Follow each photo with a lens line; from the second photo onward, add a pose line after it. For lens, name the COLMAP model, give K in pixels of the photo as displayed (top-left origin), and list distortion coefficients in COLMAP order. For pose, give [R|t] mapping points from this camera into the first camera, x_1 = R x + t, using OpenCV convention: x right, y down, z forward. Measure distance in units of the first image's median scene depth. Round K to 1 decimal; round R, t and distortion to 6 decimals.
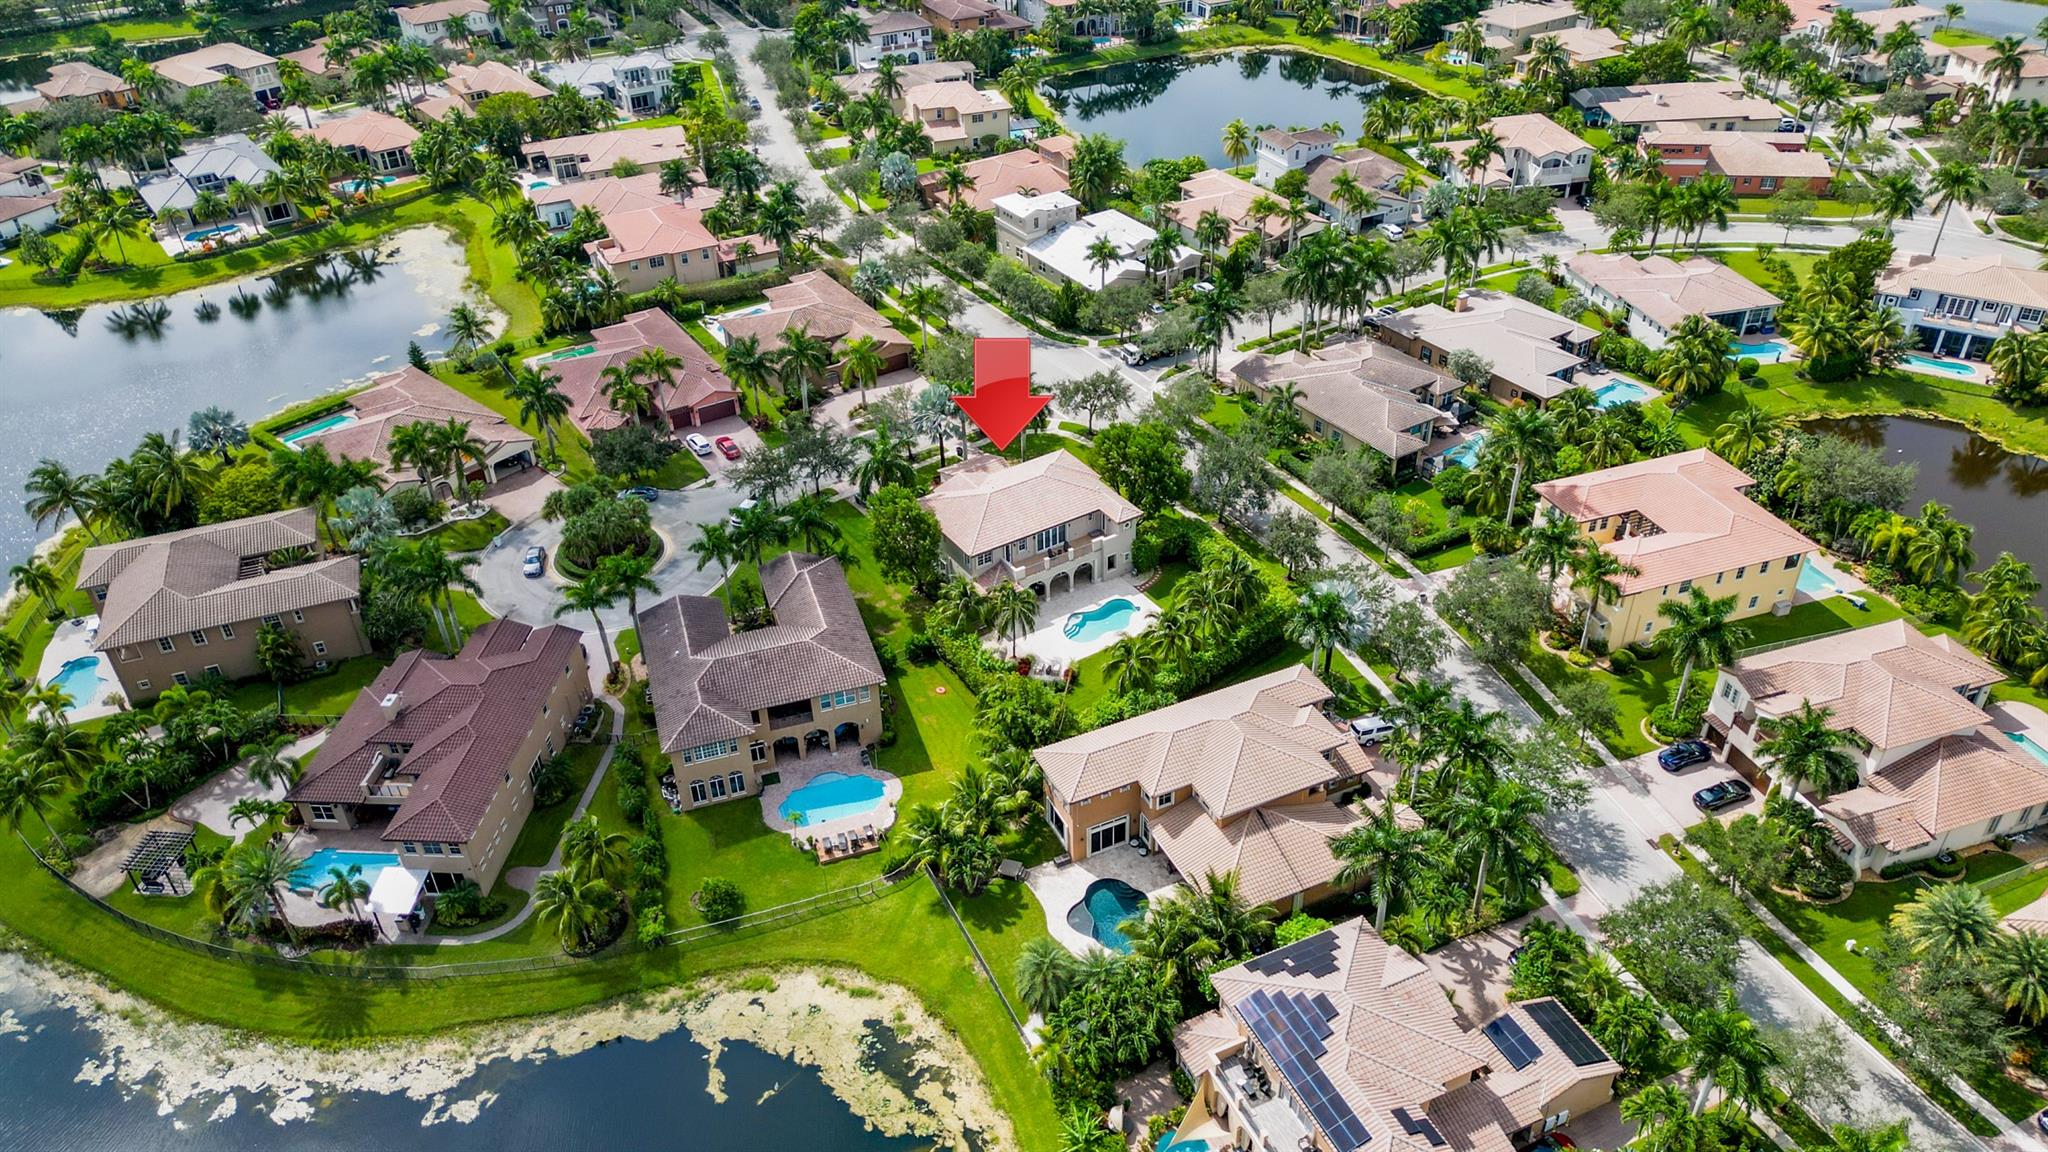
lens RADIAL K [[1434.8, 0, 1024.0], [0, 1434.8, 576.0], [0, 0, 1]] dist [0.012209, -0.000484]
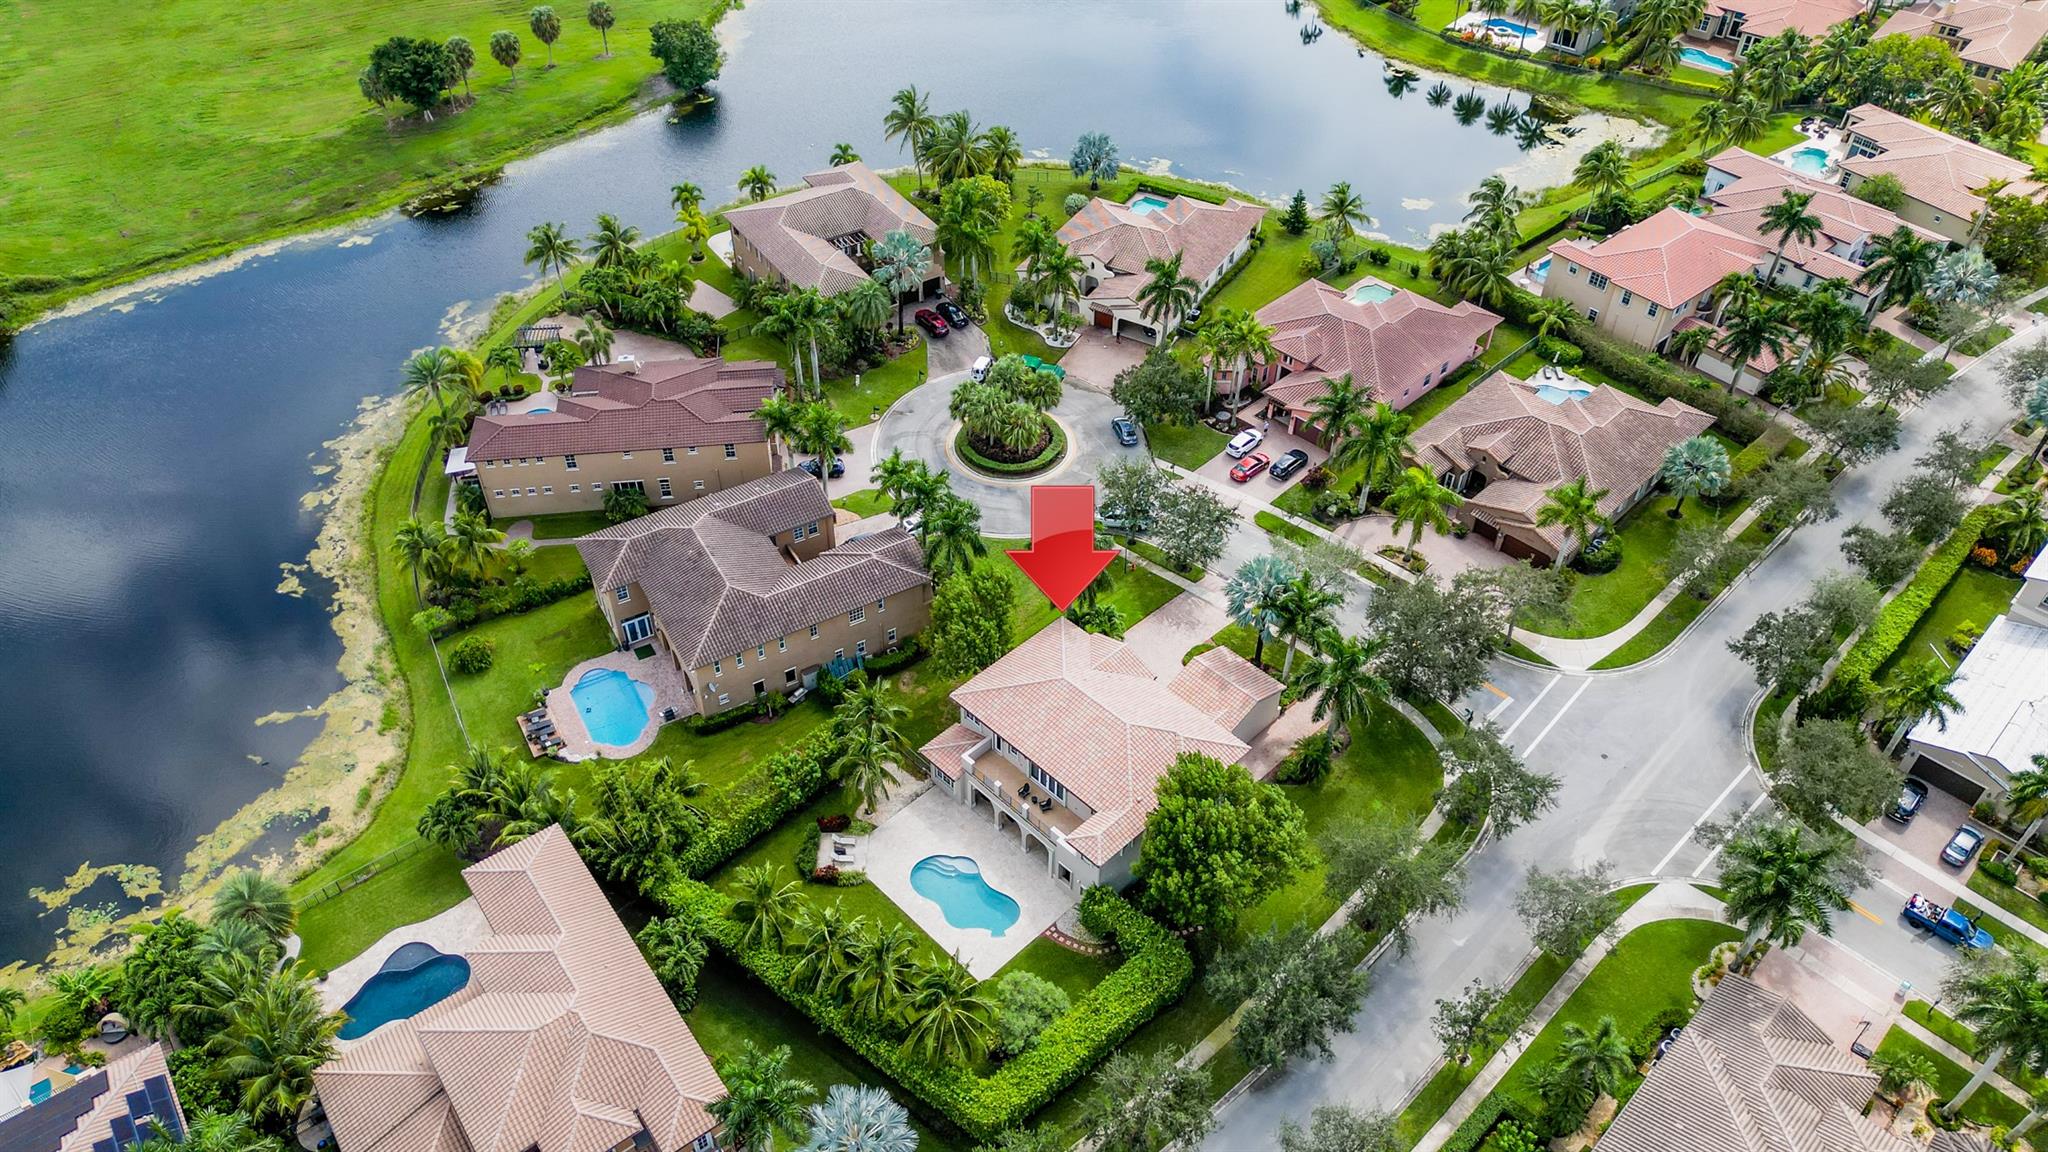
lens RADIAL K [[1434.8, 0, 1024.0], [0, 1434.8, 576.0], [0, 0, 1]] dist [0.012209, -0.000484]
pose [[0.211590, 0.673005, -0.708727, 0.452697], [-0.567183, 0.675102, 0.471742, -0.423036], [0.795948, 0.302162, 0.524562, 0.588281]]
